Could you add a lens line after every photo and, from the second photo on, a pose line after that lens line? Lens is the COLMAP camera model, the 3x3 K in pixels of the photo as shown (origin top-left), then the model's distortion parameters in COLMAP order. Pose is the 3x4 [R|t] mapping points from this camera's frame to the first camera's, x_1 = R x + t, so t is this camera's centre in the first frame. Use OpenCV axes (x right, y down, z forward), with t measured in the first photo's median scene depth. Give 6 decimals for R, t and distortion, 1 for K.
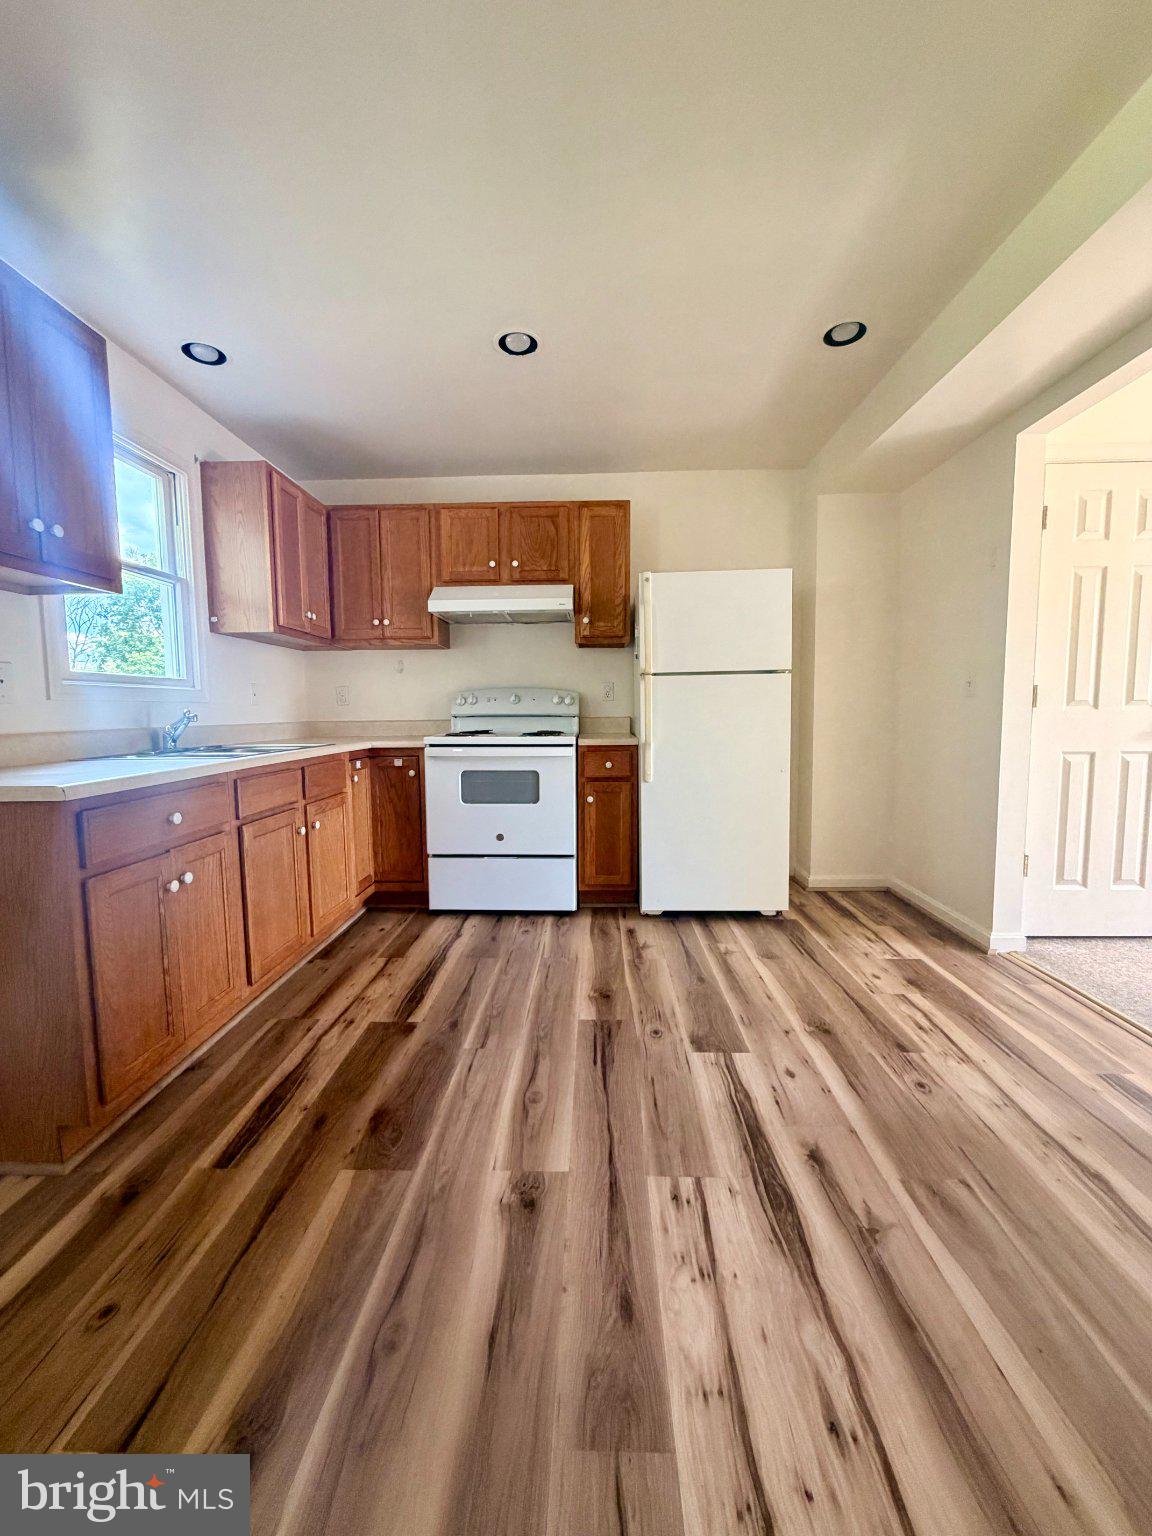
lens RADIAL K [[610.8, 0, 575.2], [0, 610.8, 765.2], [0, 0, 1]] dist [-0.001891, 0.000135]
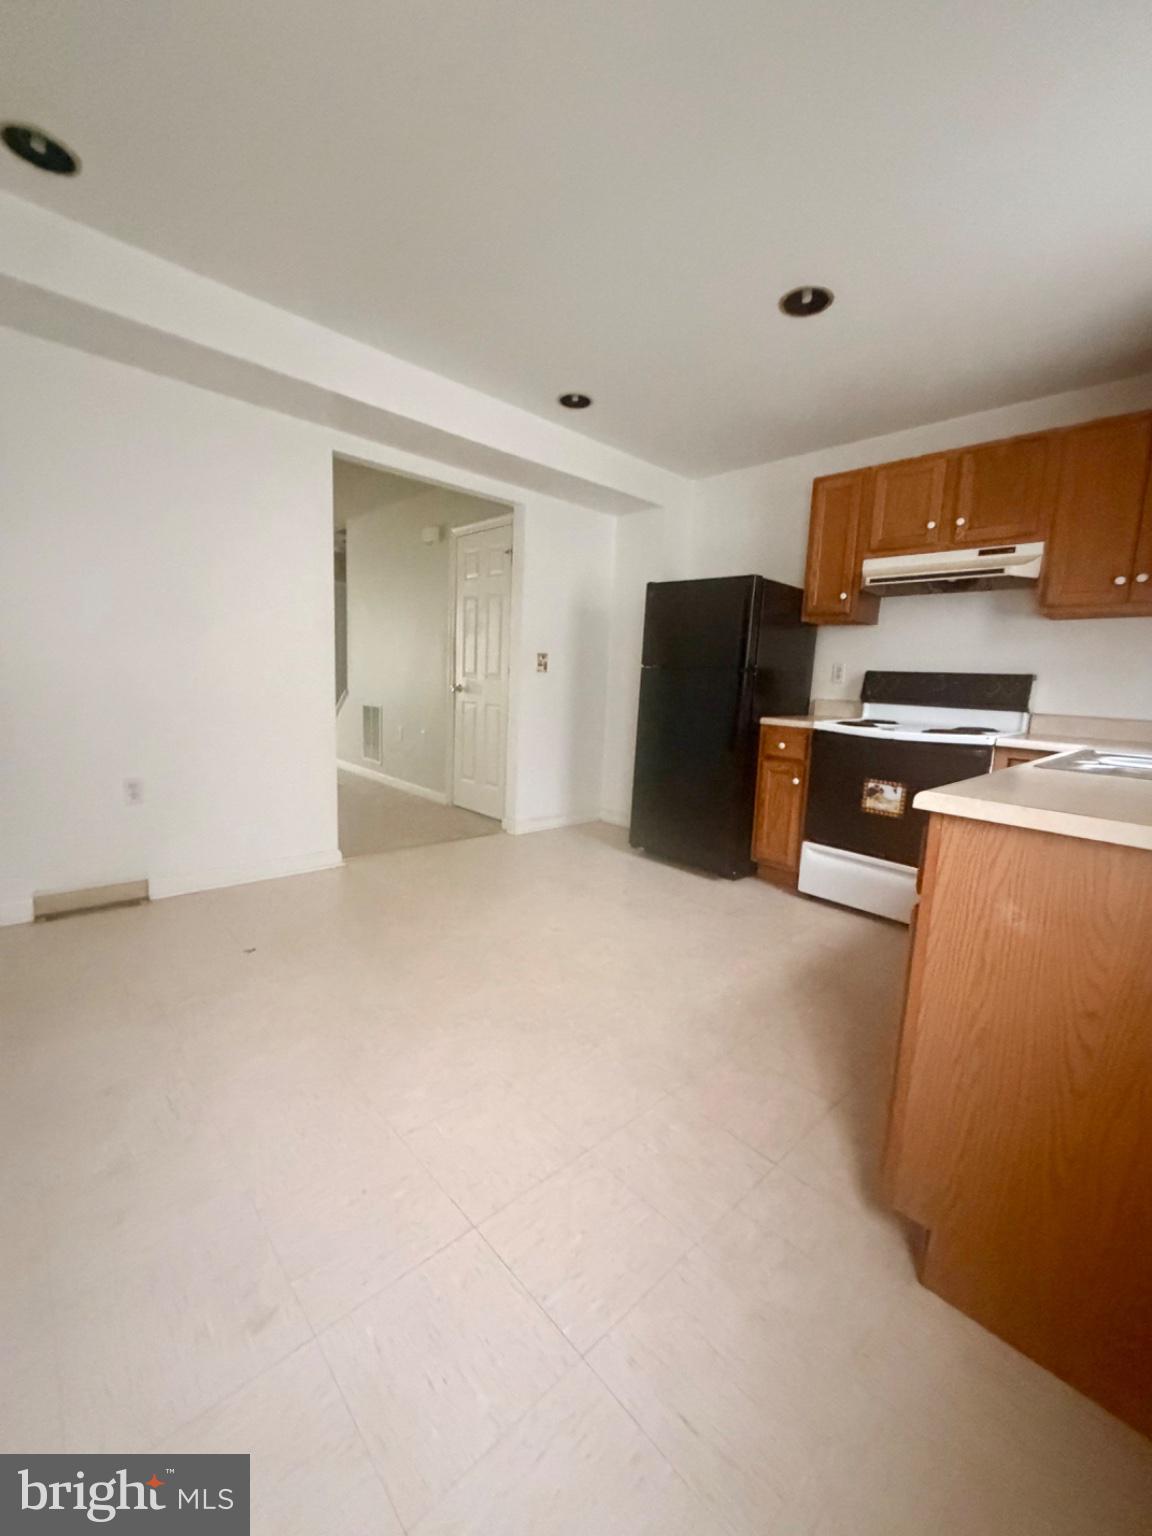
lens RADIAL K [[610.8, 0, 571.5], [0, 610.8, 765.1], [0, 0, 1]] dist [-0.001891, 0.000135]
pose [[0.710957, 0.146037, -0.687905, 0.152346], [-0.121473, 0.988999, 0.084413, -0.003703], [0.692665, 0.023548, 0.720875, 0.029231]]
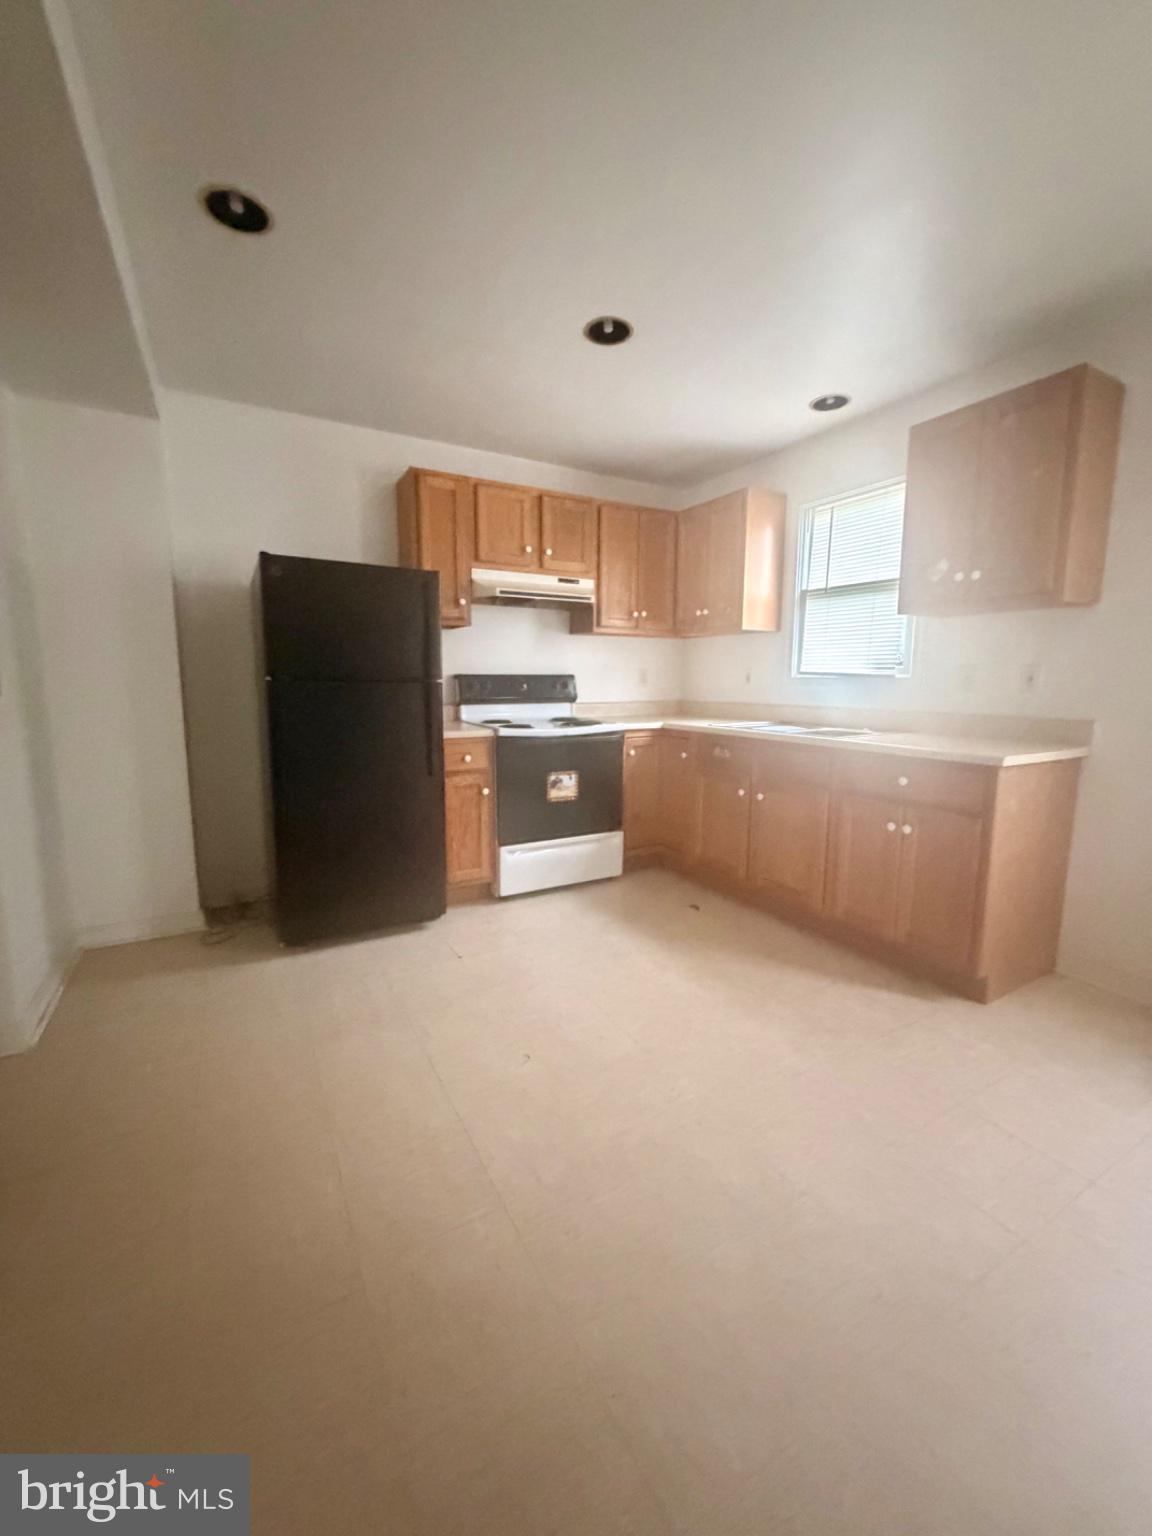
lens RADIAL K [[610.8, 0, 570.8], [0, 610.8, 763.7], [0, 0, 1]] dist [-0.001891, 0.000135]
pose [[0.853497, -0.057071, 0.517963, -0.642890], [0.037193, 0.998121, 0.048689, -0.024080], [-0.519768, -0.022291, 0.854016, 0.097703]]
